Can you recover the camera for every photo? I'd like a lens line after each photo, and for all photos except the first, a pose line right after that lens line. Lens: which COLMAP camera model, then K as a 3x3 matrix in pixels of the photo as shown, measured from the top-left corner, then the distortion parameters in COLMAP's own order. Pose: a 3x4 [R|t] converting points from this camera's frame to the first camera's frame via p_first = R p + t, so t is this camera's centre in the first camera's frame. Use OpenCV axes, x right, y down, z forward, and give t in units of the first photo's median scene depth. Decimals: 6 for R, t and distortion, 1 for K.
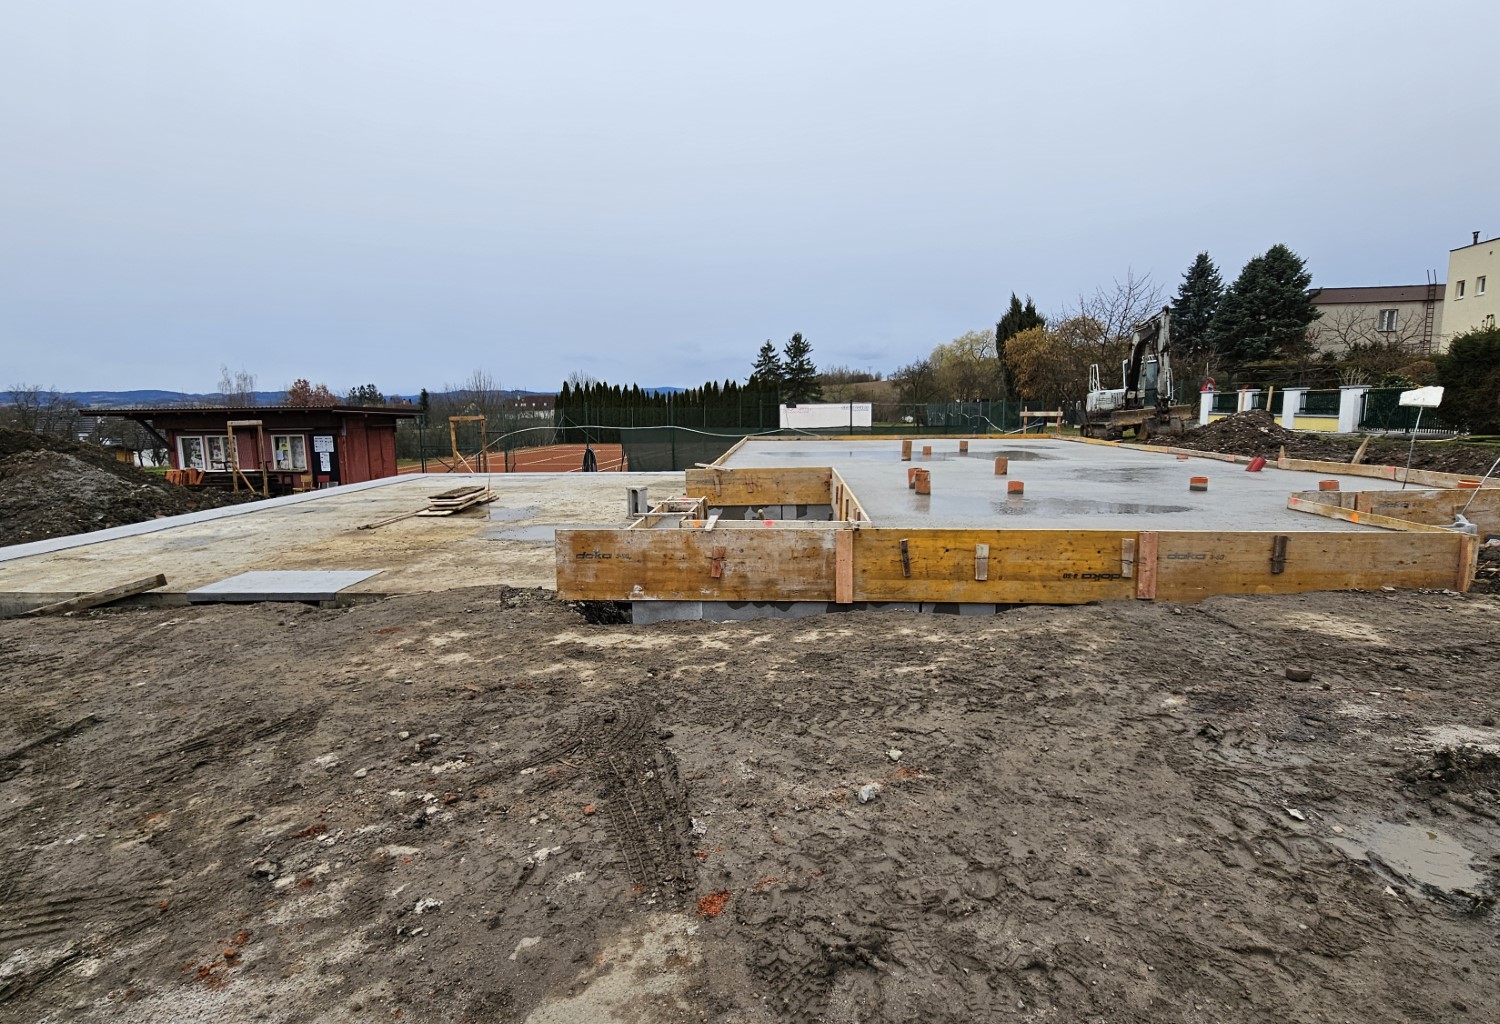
lens RADIAL K [[741.6, 0, 735.0], [0, 741.6, 519.4], [0, 0, 1]] dist [0.003437, -0.001909]
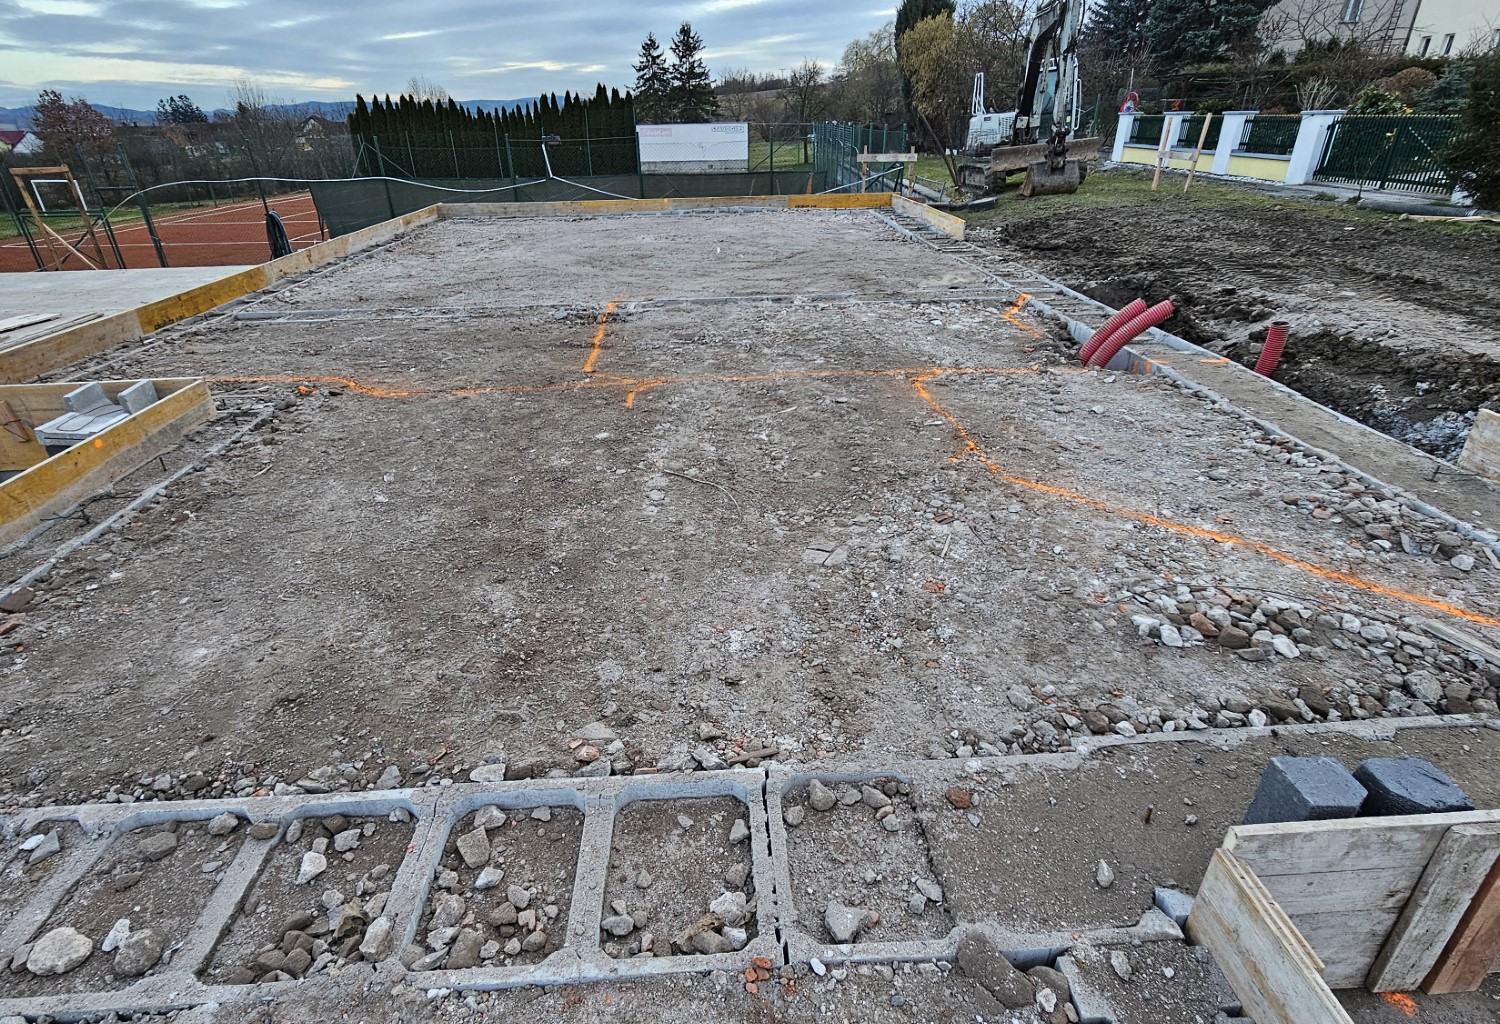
lens RADIAL K [[741.6, 0, 734.3], [0, 741.6, 511.6], [0, 0, 1]] dist [0.003437, -0.001909]
pose [[0.993603, -0.059428, 0.096026, 0.151521], [0.024608, 0.943839, 0.329489, -0.050800], [-0.110214, -0.325018, 0.939263, 0.216508]]
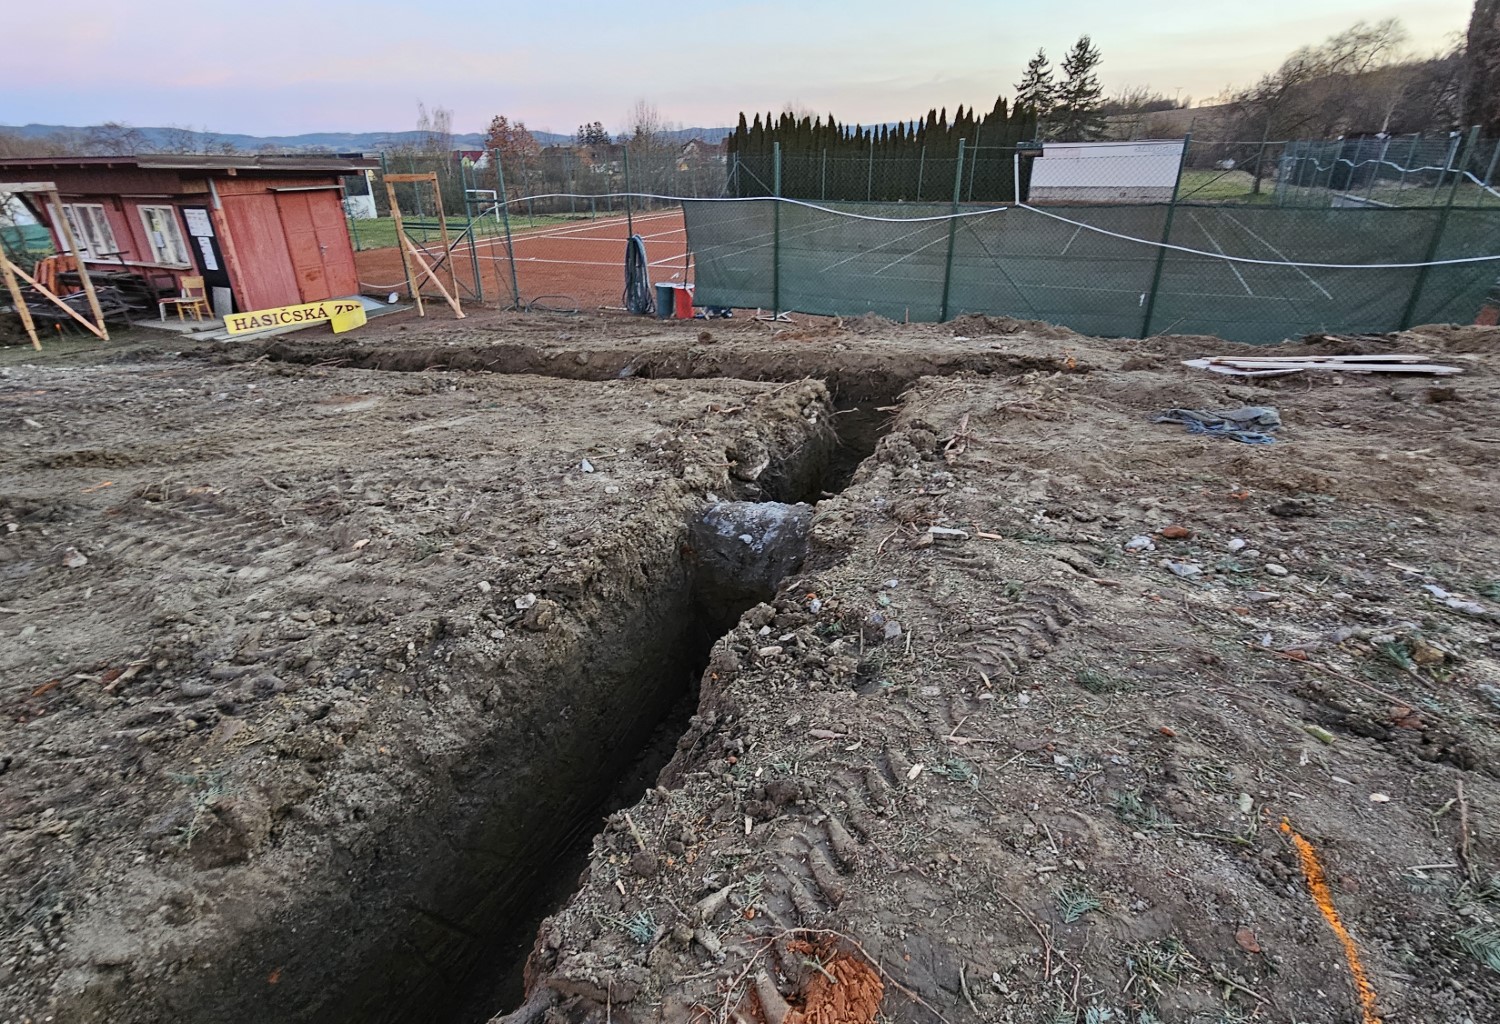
lens RADIAL K [[741.6, 0, 742.5], [0, 741.6, 519.9], [0, 0, 1]] dist [0.003437, -0.001909]
pose [[0.957618, 0.126240, -0.258905, 0.054815], [-0.039730, 0.948141, 0.315356, -0.072595], [0.285289, -0.291705, 0.912972, 0.452222]]
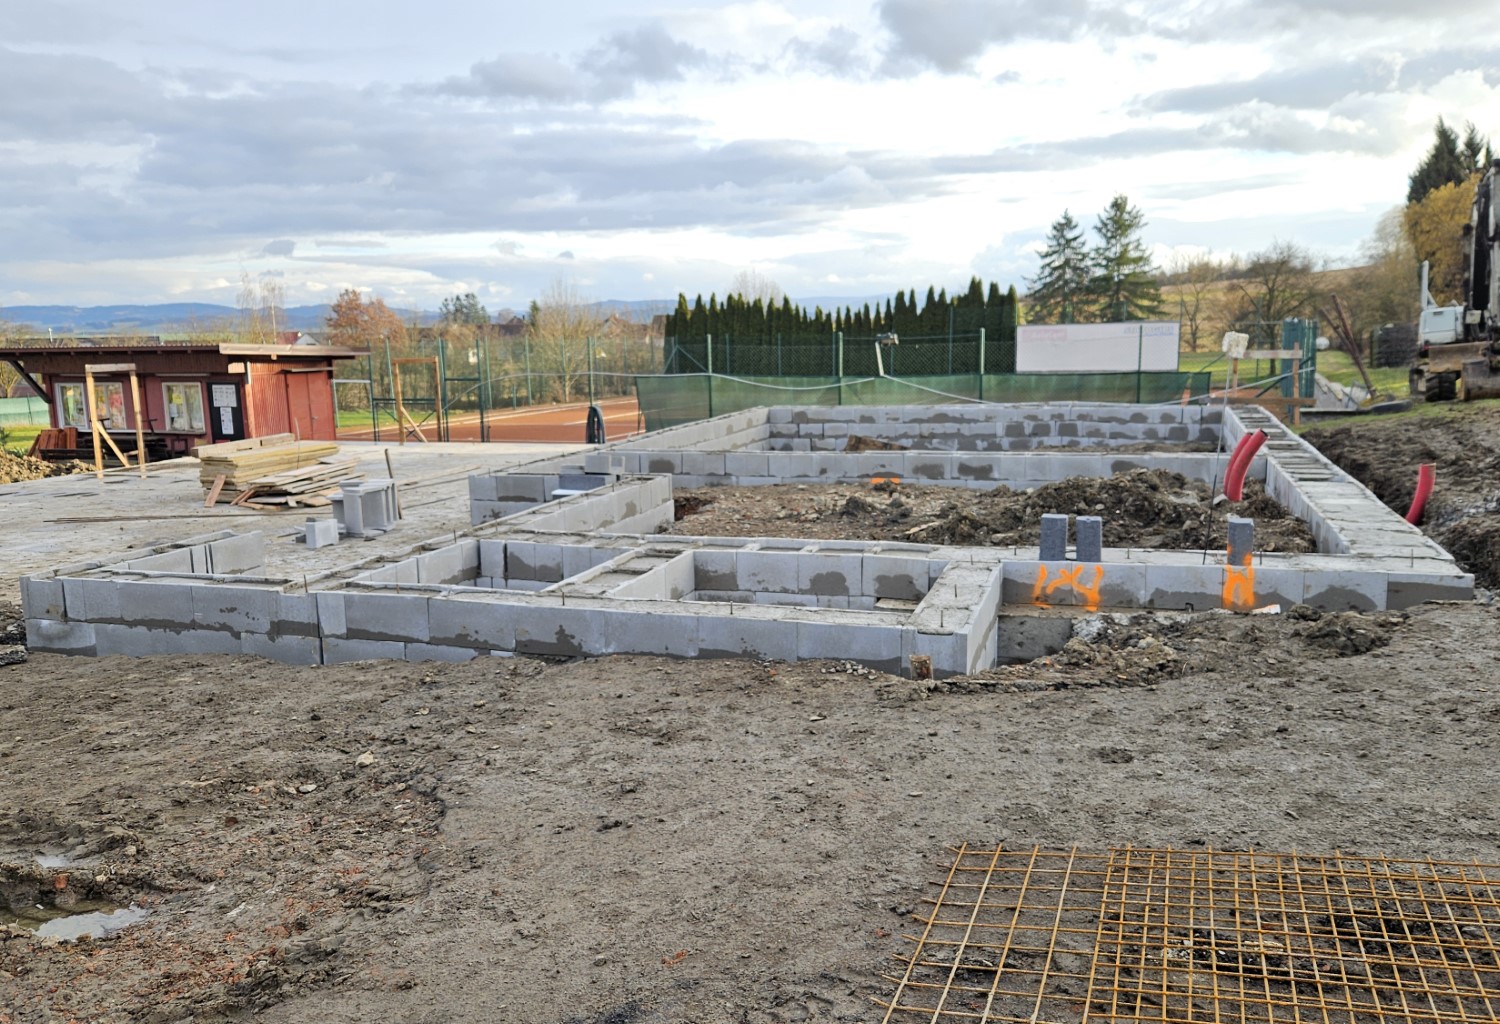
lens RADIAL K [[1206.9, 0, 744.9], [0, 1206.9, 548.2], [0, 0, 1]] dist [0.088209, -0.069673]
pose [[0.971111, 0.036181, -0.235870, 0.200589], [-0.028543, 0.998954, 0.035720, -0.009879], [0.236916, -0.027955, 0.971128, -0.034713]]
